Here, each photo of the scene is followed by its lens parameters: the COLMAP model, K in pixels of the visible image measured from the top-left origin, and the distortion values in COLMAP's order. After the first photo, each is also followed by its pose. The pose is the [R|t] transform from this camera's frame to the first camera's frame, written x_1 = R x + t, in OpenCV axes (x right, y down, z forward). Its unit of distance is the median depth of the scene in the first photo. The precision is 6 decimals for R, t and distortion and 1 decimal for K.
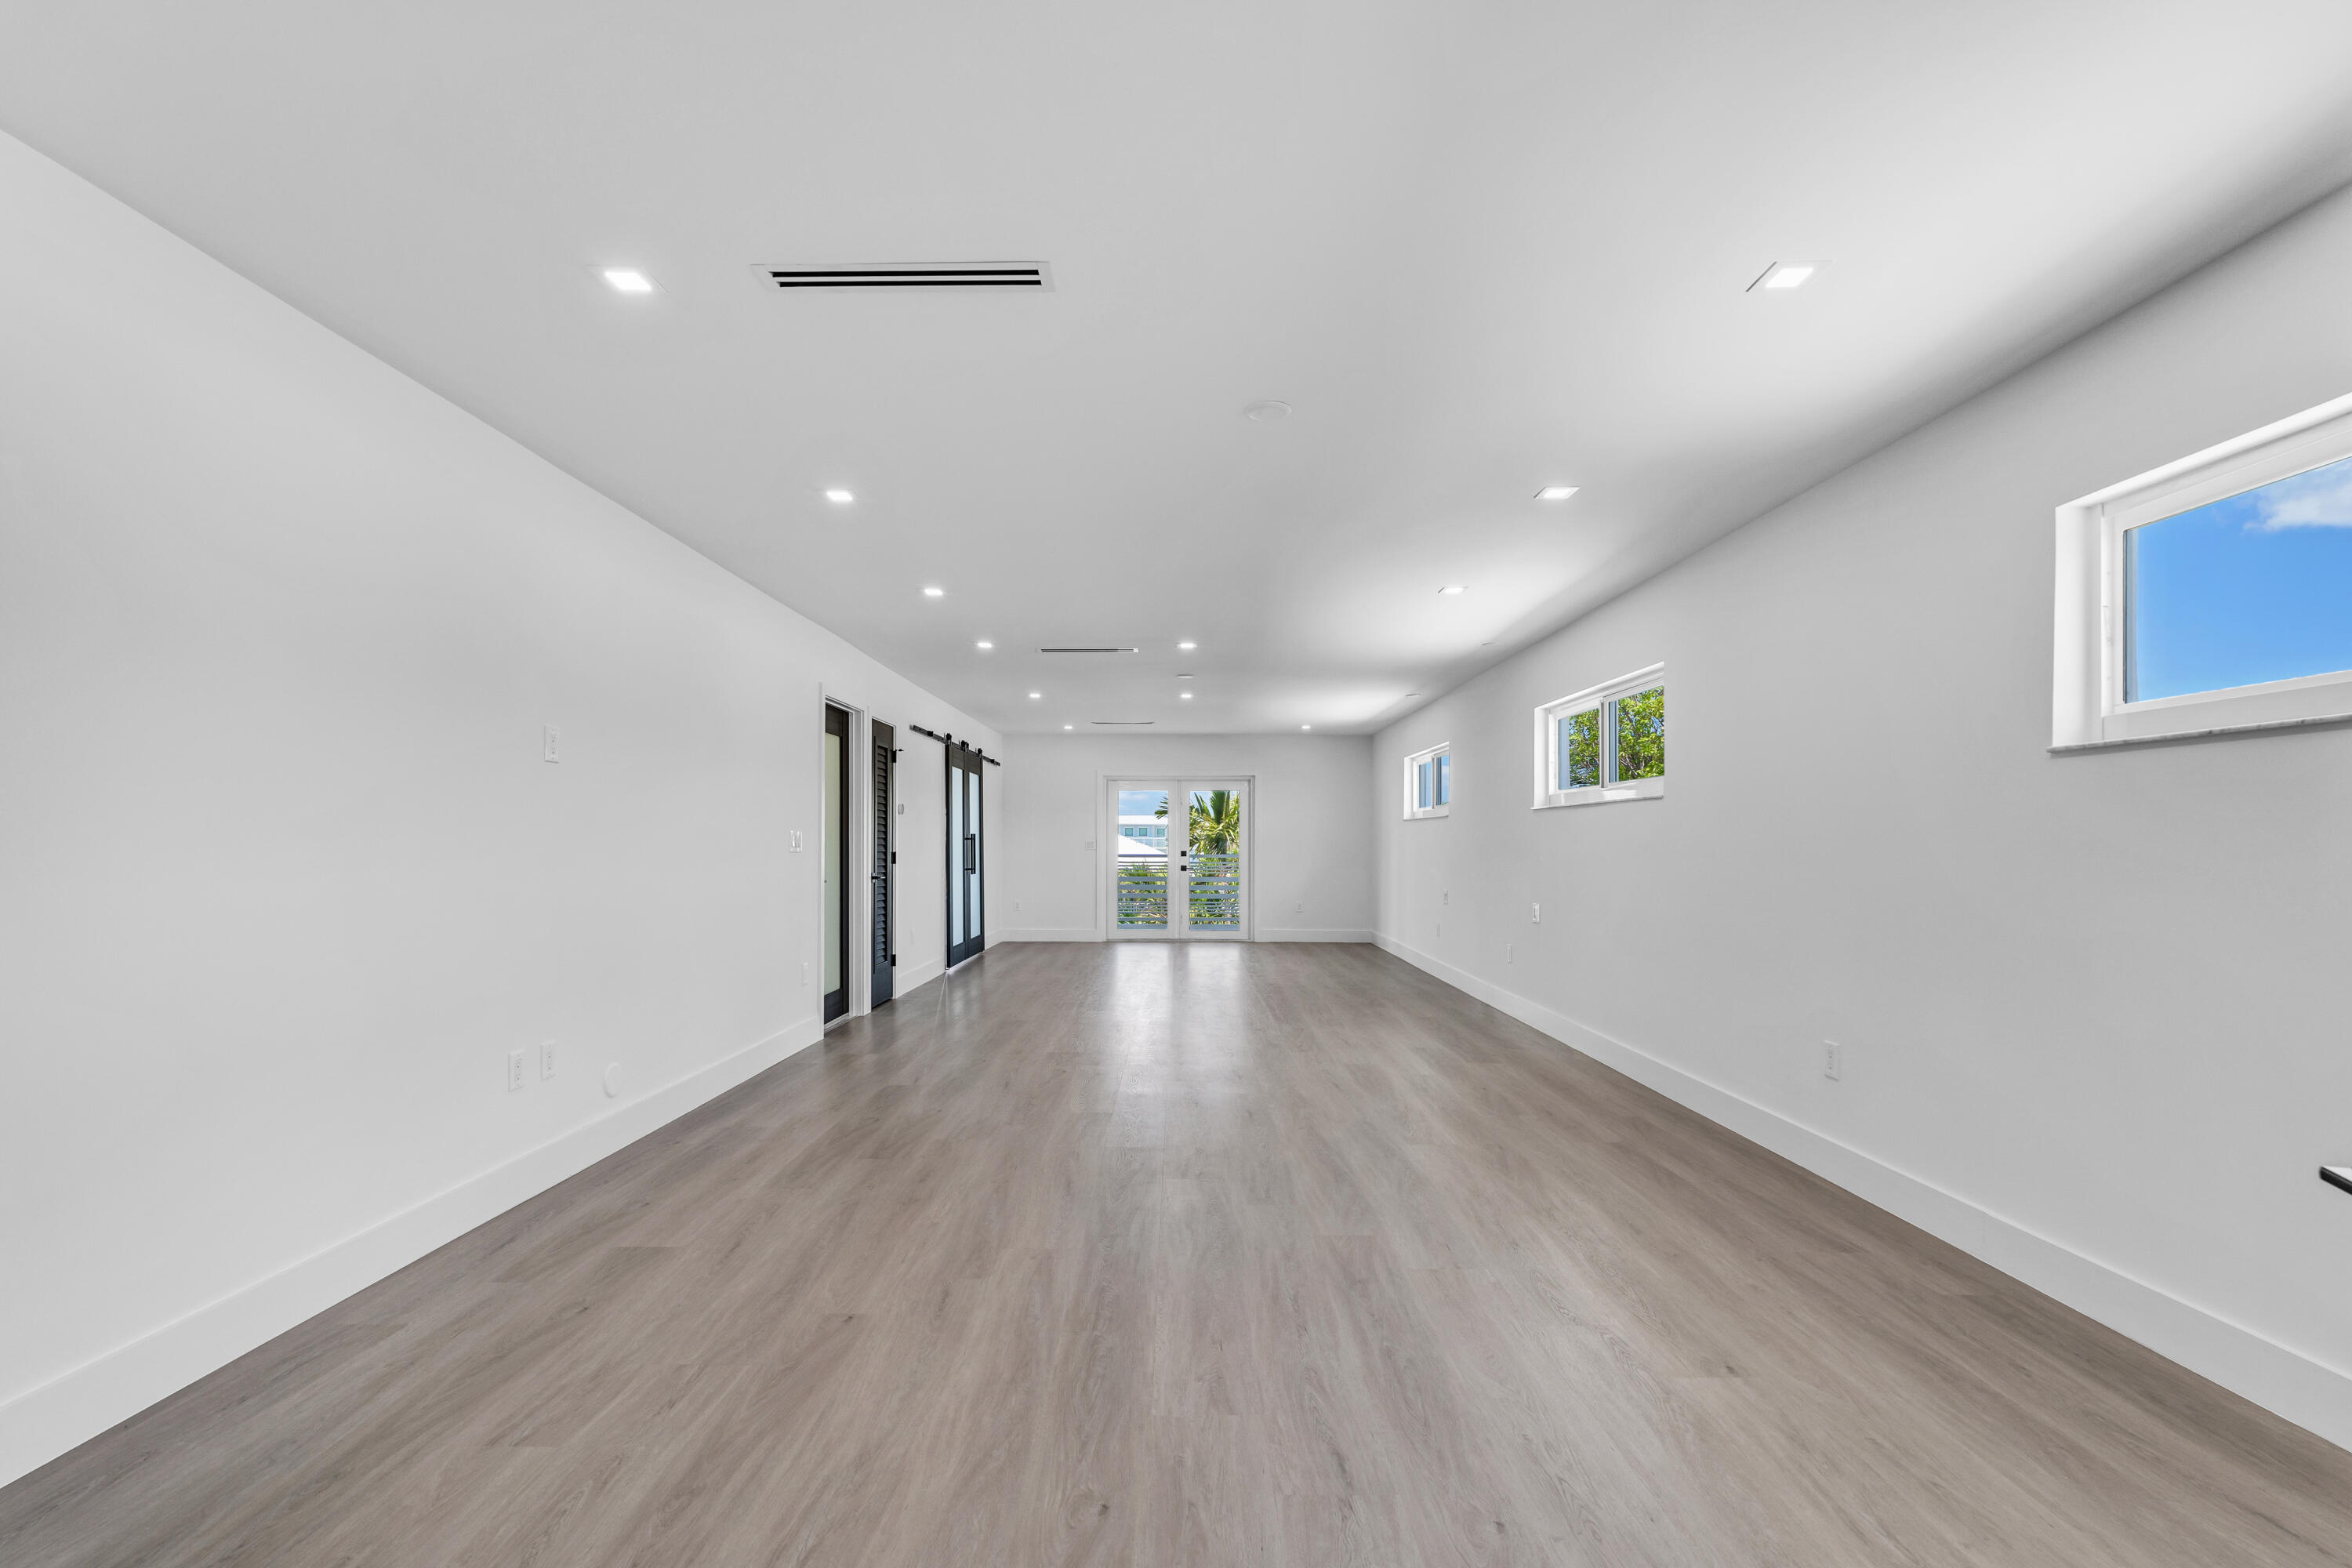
lens RADIAL K [[1083.5, 0, 1144.4], [0, 1083.5, 847.1], [0, 0, 1]] dist [-0.001641, -0.000013]
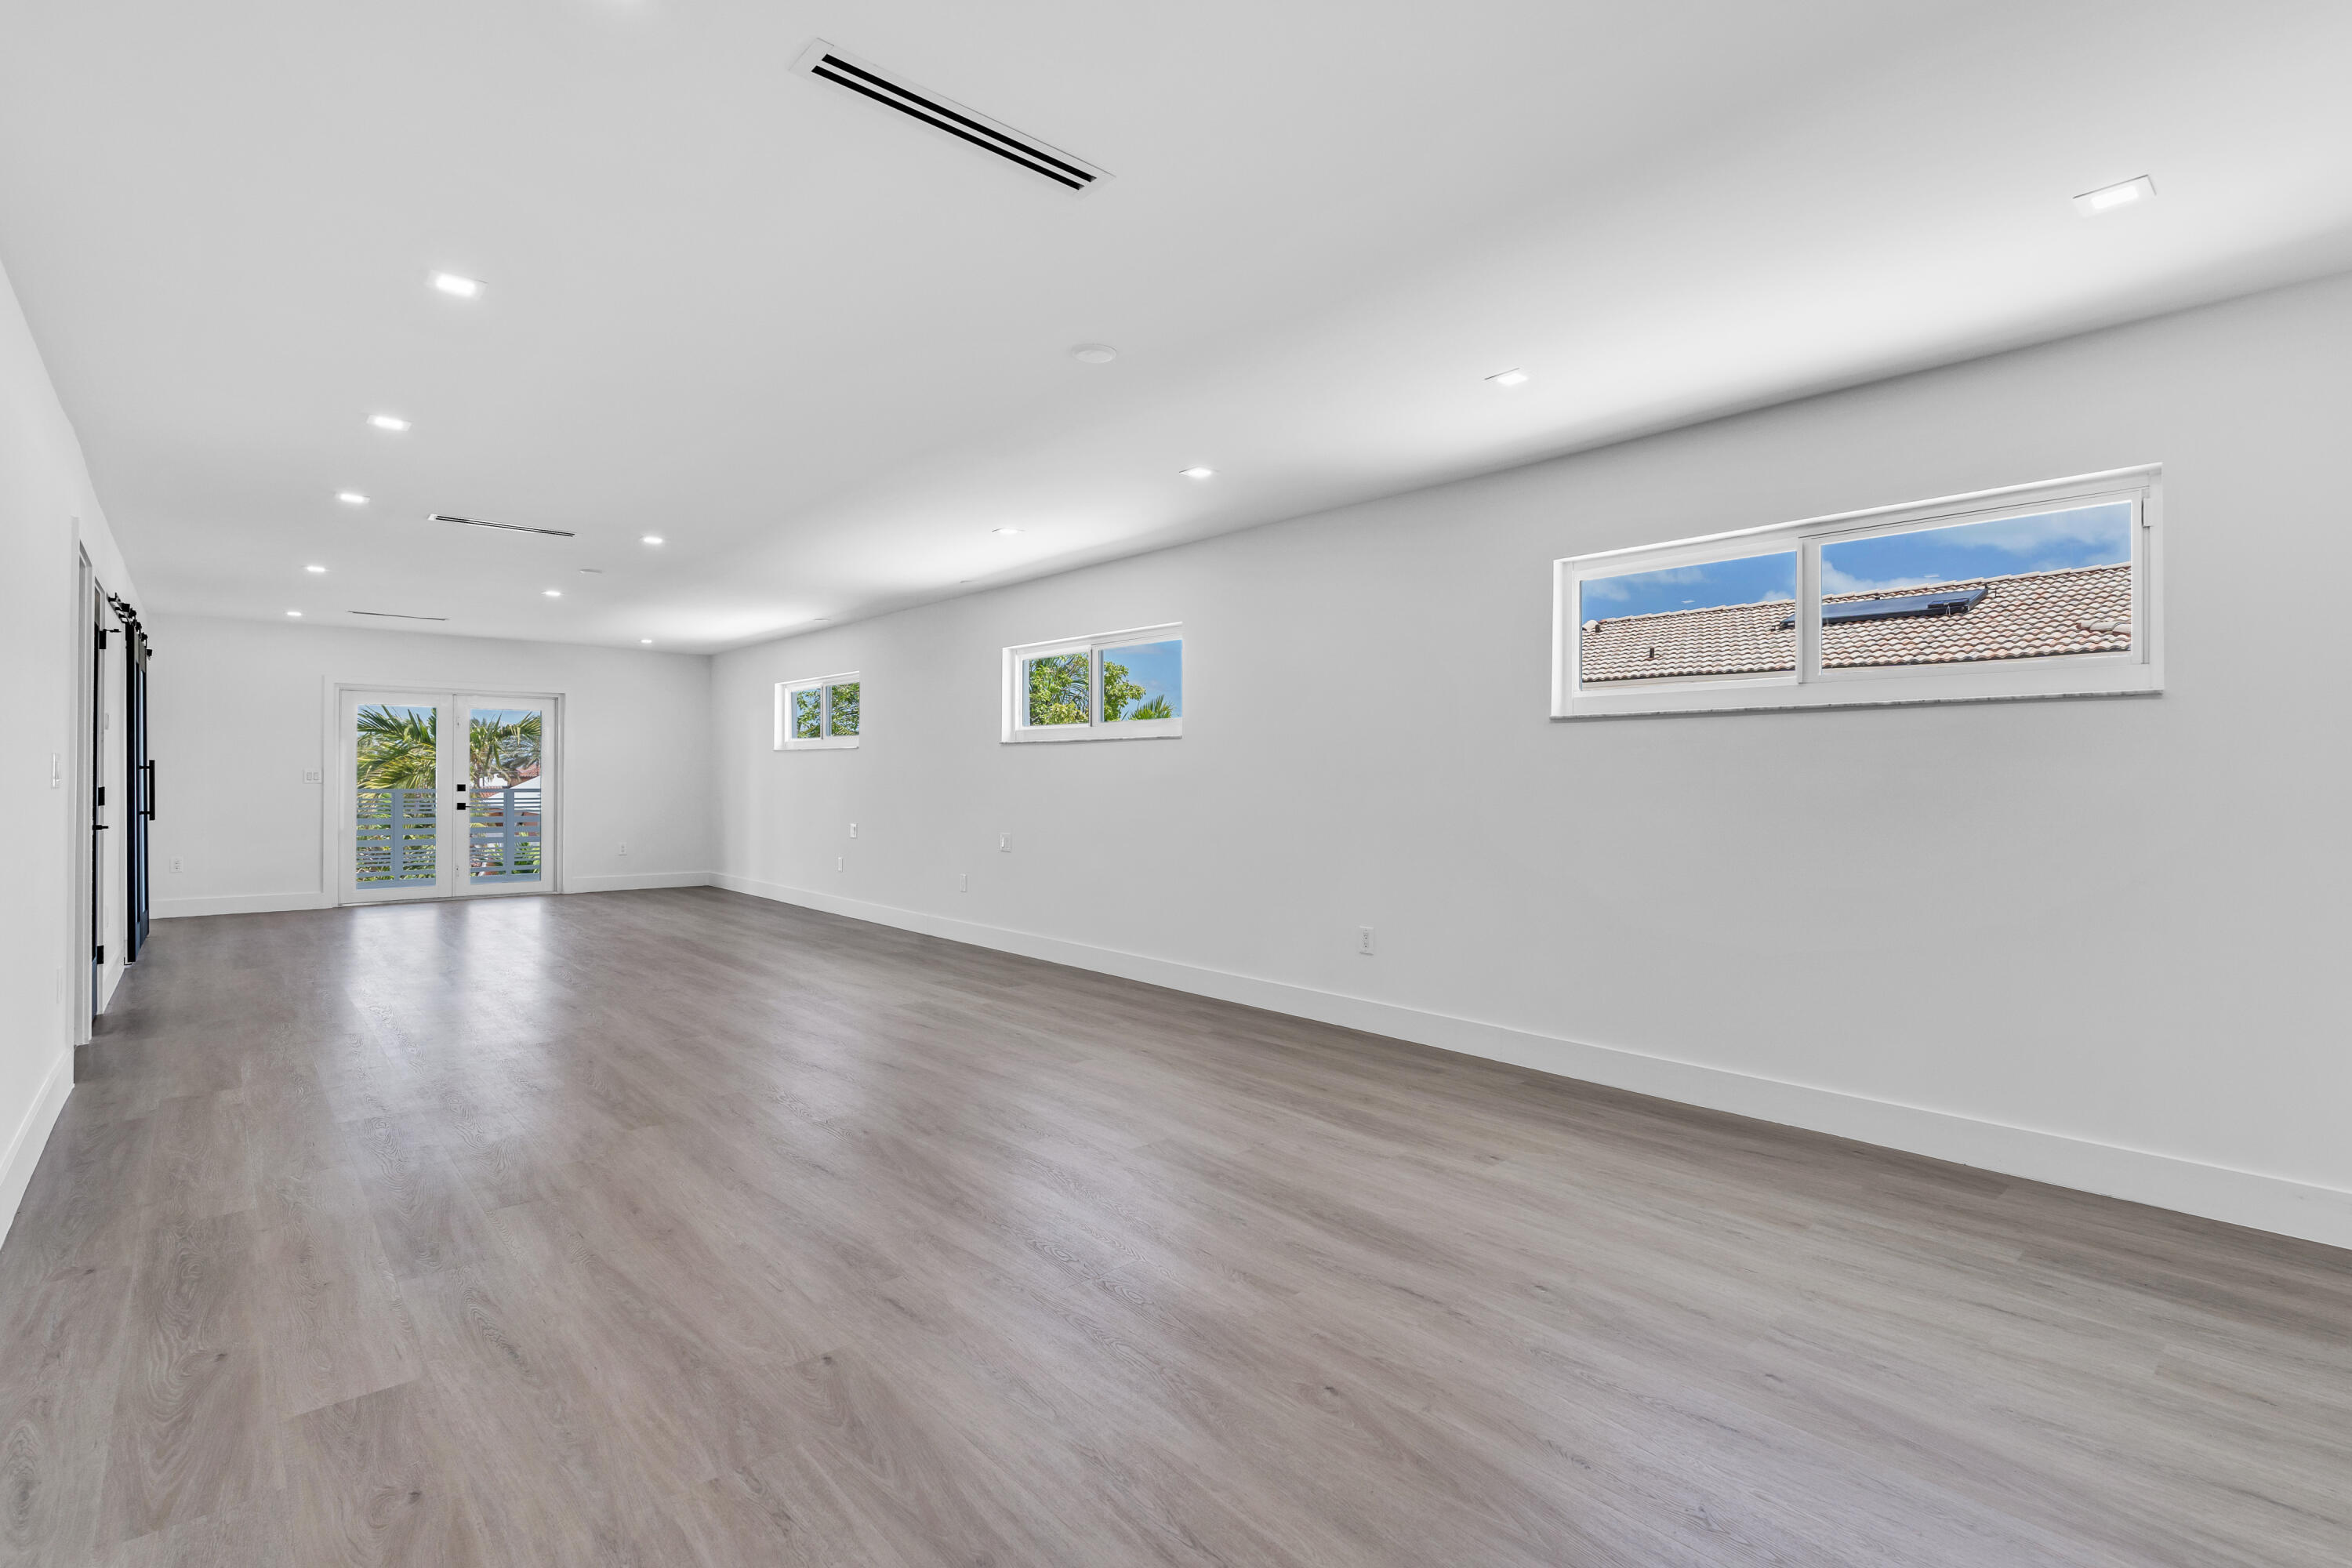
lens RADIAL K [[1130.7, 0, 1176.0], [0, 1130.7, 784.0], [0, 0, 1]] dist [-0.000684, -0.000153]
pose [[0.727814, -0.002236, 0.685771, -0.239004], [-0.000836, 0.999991, 0.004148, -0.000858], [-0.685774, -0.003592, 0.727806, 0.072369]]
